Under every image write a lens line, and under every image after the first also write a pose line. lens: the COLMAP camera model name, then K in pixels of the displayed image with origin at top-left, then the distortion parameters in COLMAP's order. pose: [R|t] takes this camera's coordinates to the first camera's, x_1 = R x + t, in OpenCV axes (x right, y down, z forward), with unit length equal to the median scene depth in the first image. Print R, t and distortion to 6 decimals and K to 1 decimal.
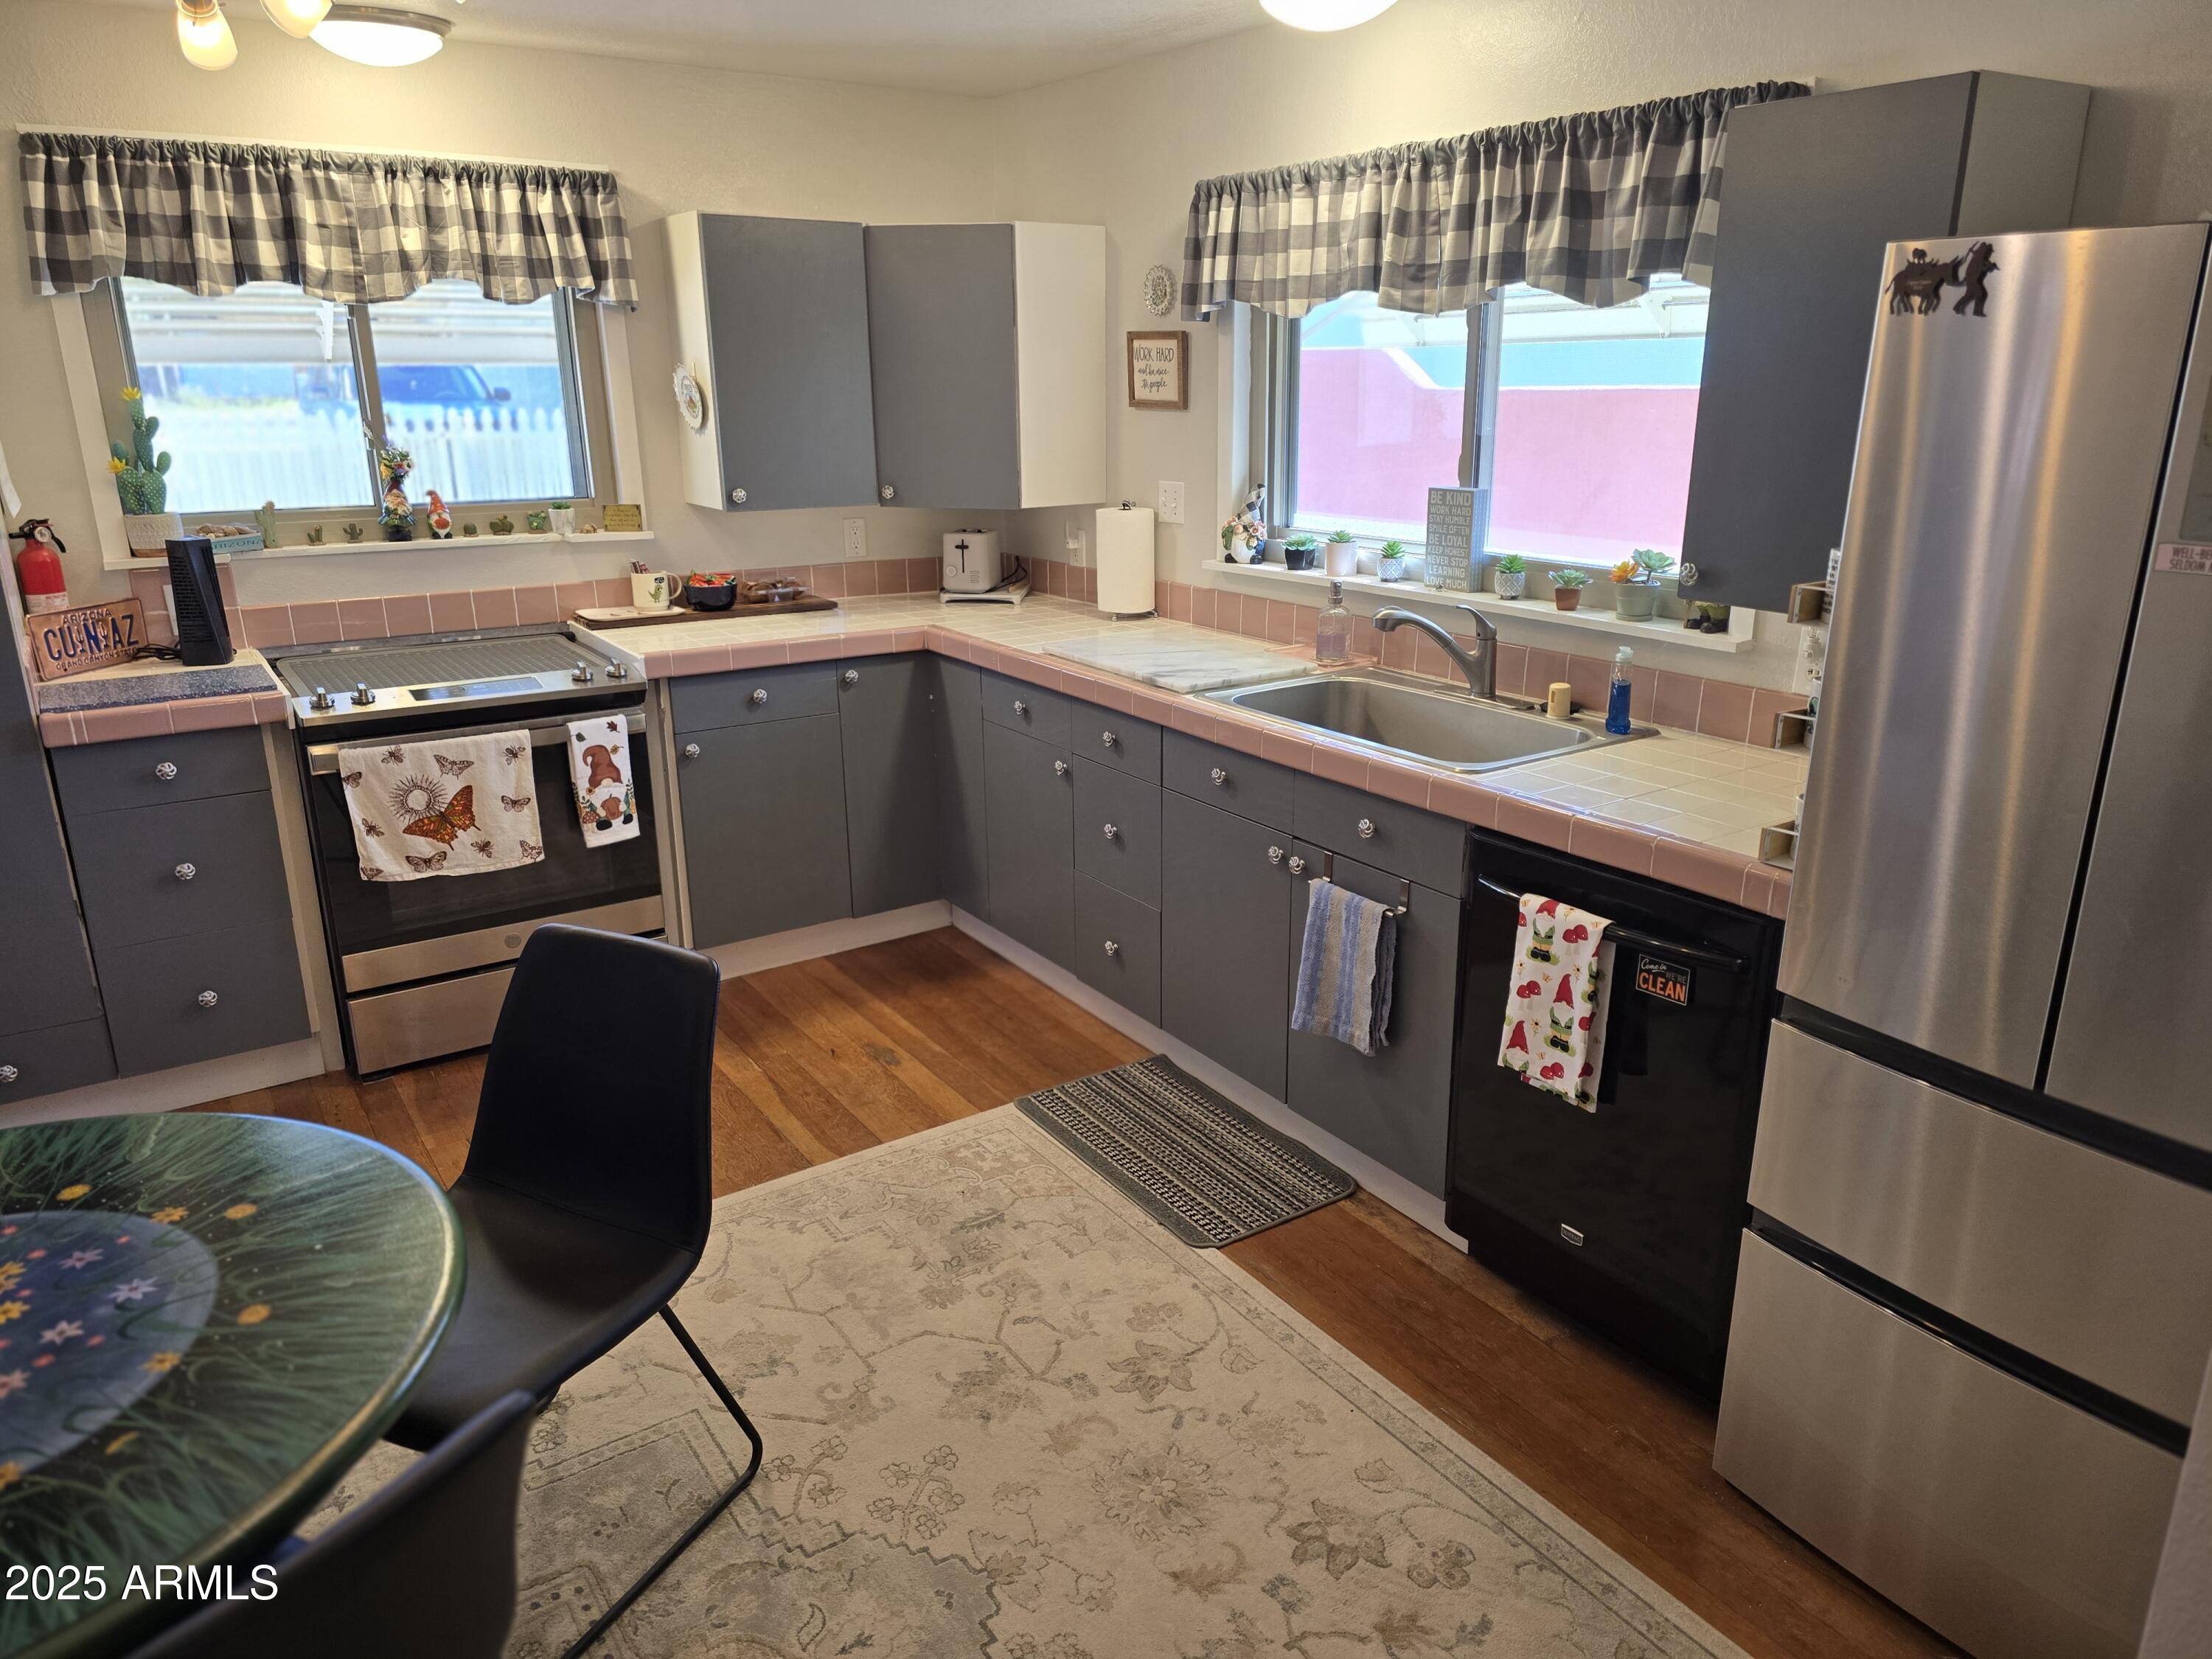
lens RADIAL K [[1464.8, 0, 1099.2], [0, 1464.8, 805.2], [0, 0, 1]] dist [0.060292, -0.051661]
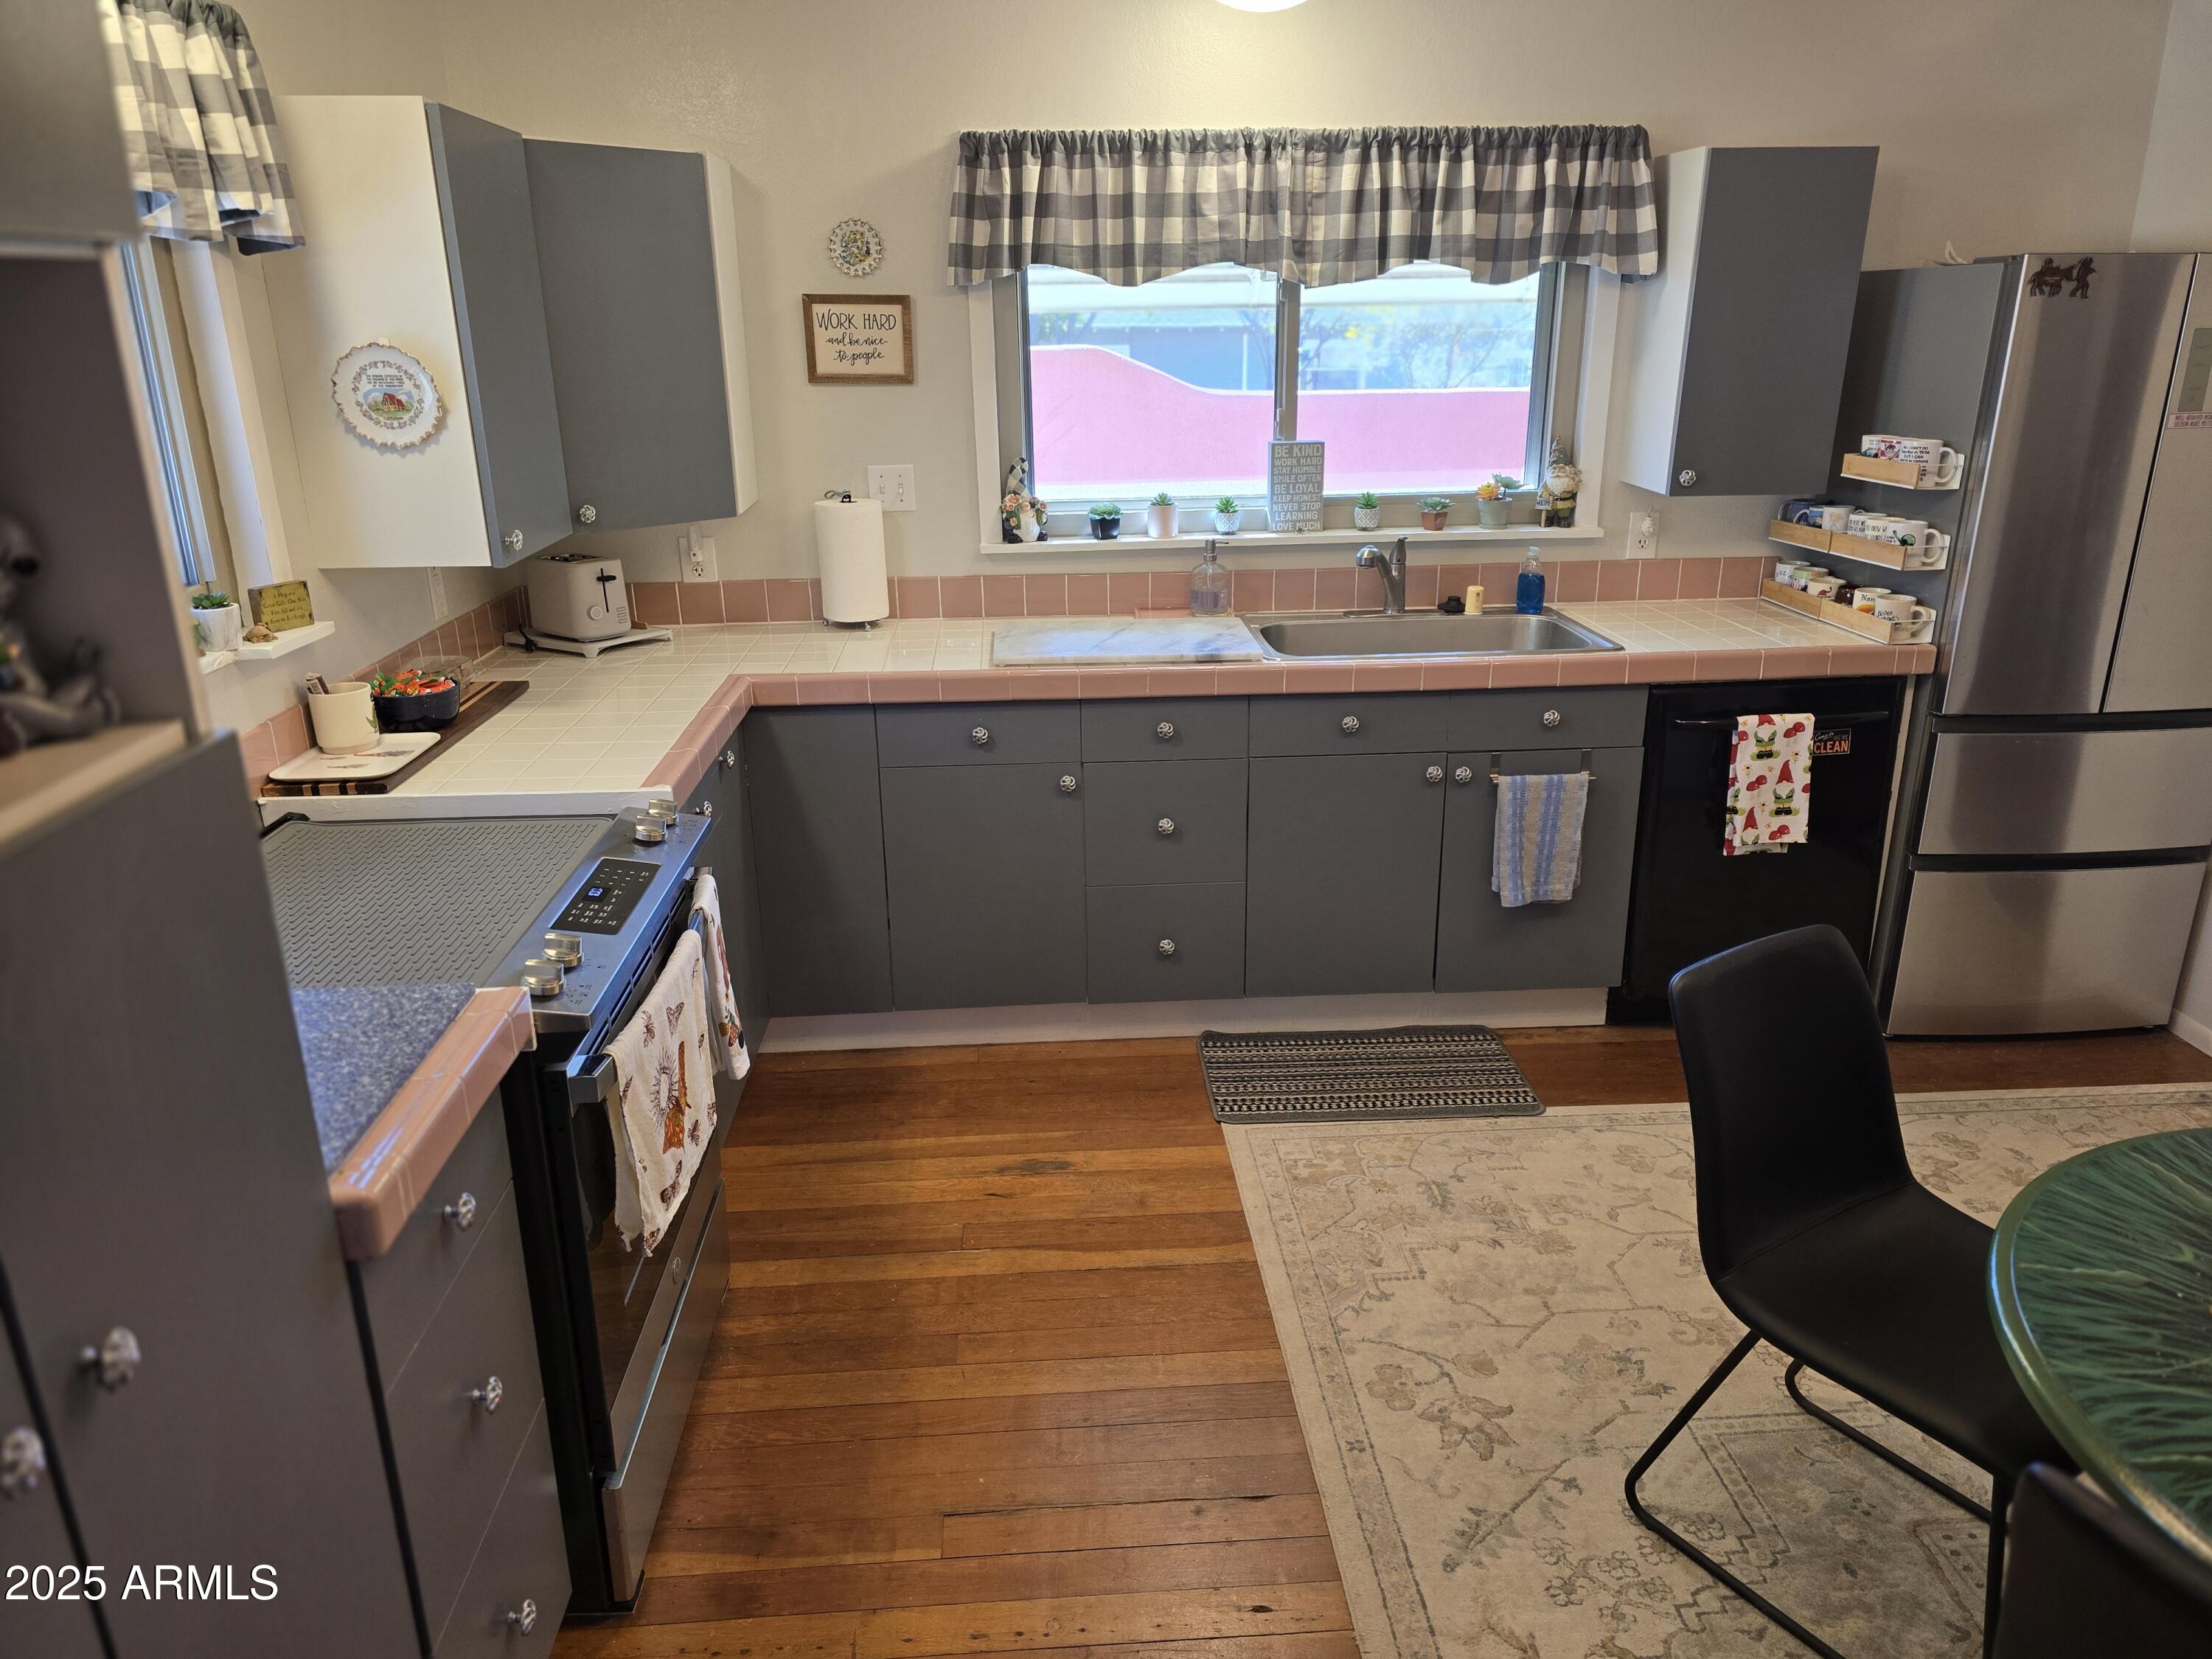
lens RADIAL K [[1501.0, 0, 1109.3], [0, 1501.0, 814.2], [0, 0, 1]] dist [0.063655, -0.054569]
pose [[0.507211, -0.272527, 0.817598, -0.966277], [0.253005, 0.953970, 0.161028, -0.186991], [-0.823848, 0.125181, 0.552815, 0.583299]]
